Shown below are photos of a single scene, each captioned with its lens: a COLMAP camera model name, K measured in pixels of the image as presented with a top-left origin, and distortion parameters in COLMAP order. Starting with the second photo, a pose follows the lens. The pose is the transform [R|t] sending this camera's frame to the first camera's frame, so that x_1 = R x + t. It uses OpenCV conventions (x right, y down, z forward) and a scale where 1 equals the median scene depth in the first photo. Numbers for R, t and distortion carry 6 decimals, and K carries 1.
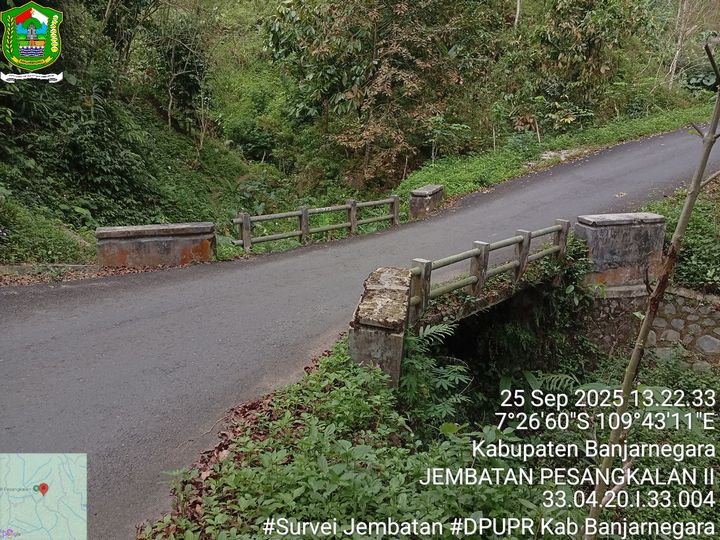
lens RADIAL K [[554.9, 0, 359.2], [0, 554.9, 273.4], [0, 0, 1]] dist [0.068716, -0.150929]
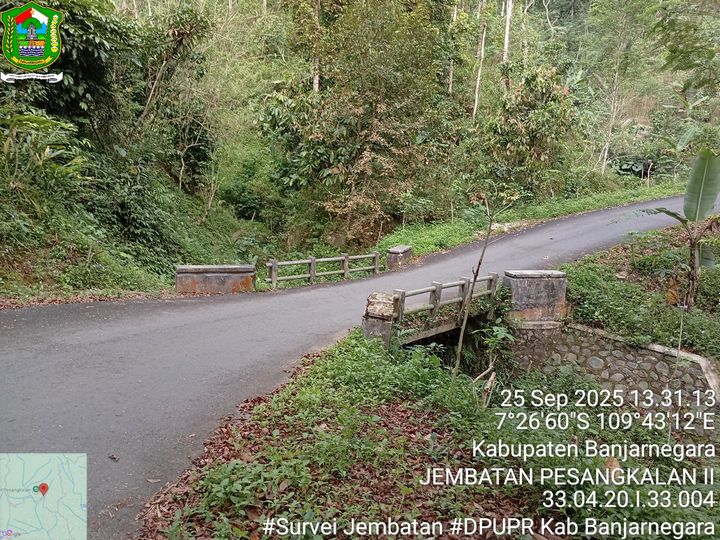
lens RADIAL K [[554.9, 0, 358.8], [0, 554.9, 272.6], [0, 0, 1]] dist [0.068716, -0.150929]
pose [[0.997628, 0.035492, 0.058986, -0.044415], [-0.028929, 0.993663, -0.108615, 0.045308], [-0.062467, 0.106651, 0.992332, -0.261163]]
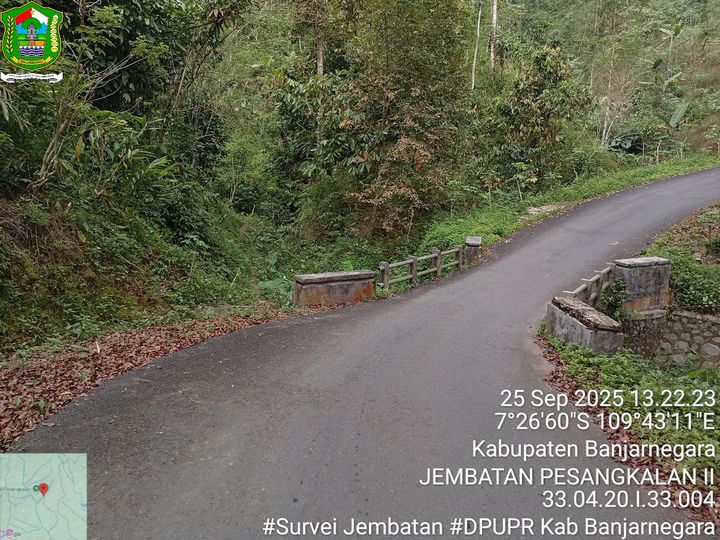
lens RADIAL K [[554.9, 0, 358.1], [0, 554.9, 273.3], [0, 0, 1]] dist [0.068716, -0.150929]
pose [[0.988118, -0.019913, 0.152403, -0.291100], [0.032253, 0.996358, -0.078930, 0.011399], [-0.150276, 0.082908, 0.985162, -0.167261]]
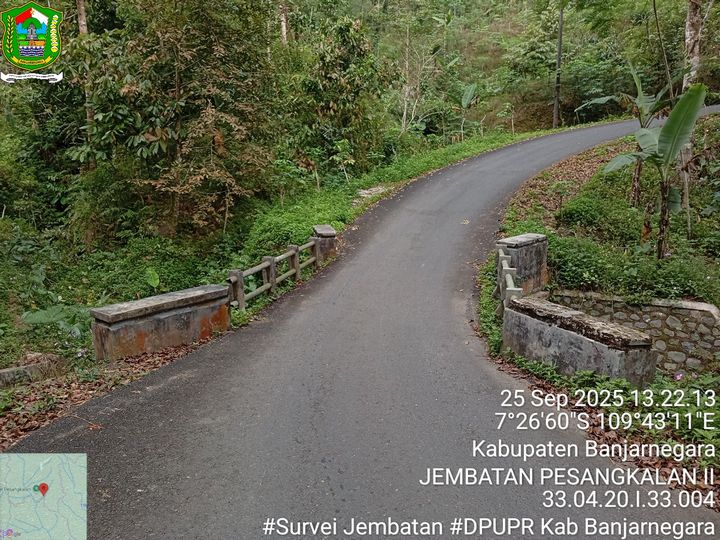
lens RADIAL K [[554.9, 0, 362.4], [0, 554.9, 270.9], [0, 0, 1]] dist [0.068716, -0.150929]
pose [[0.857229, -0.115165, 0.501892, -0.295596], [0.152782, 0.987664, -0.034320, -0.028961], [-0.491748, 0.106100, 0.864249, 0.093183]]
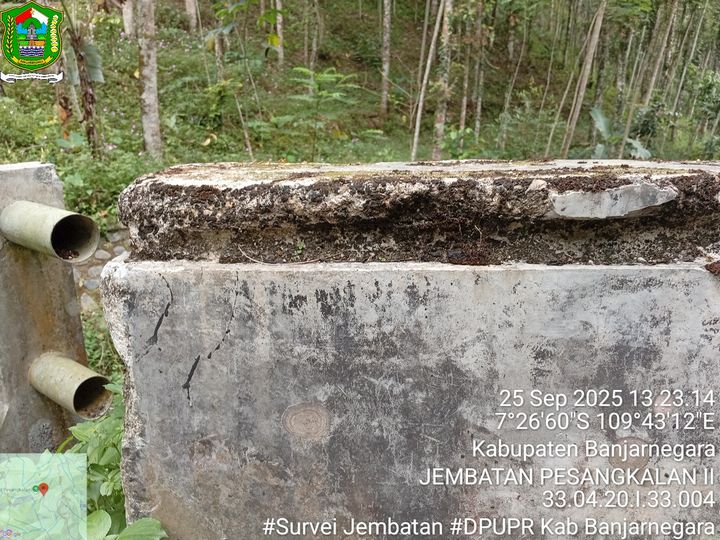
lens RADIAL K [[554.9, 0, 359.3], [0, 554.9, 266.8], [0, 0, 1]] dist [0.068716, -0.150929]
pose [[-0.082826, -0.296148, 0.951544, -0.033992], [0.275385, 0.910844, 0.307451, -0.007546], [-0.957759, 0.287506, 0.006113, 0.396278]]
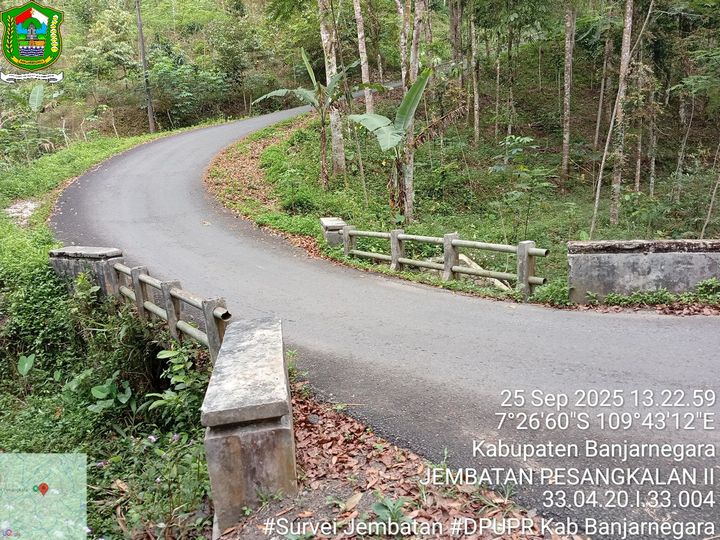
lens RADIAL K [[554.9, 0, 355.4], [0, 554.9, 269.9], [0, 0, 1]] dist [0.068716, -0.150929]
pose [[0.206422, -0.217994, 0.953870, -0.435529], [0.336284, 0.931288, 0.140059, -0.104266], [-0.918860, 0.291860, 0.265546, 0.459168]]
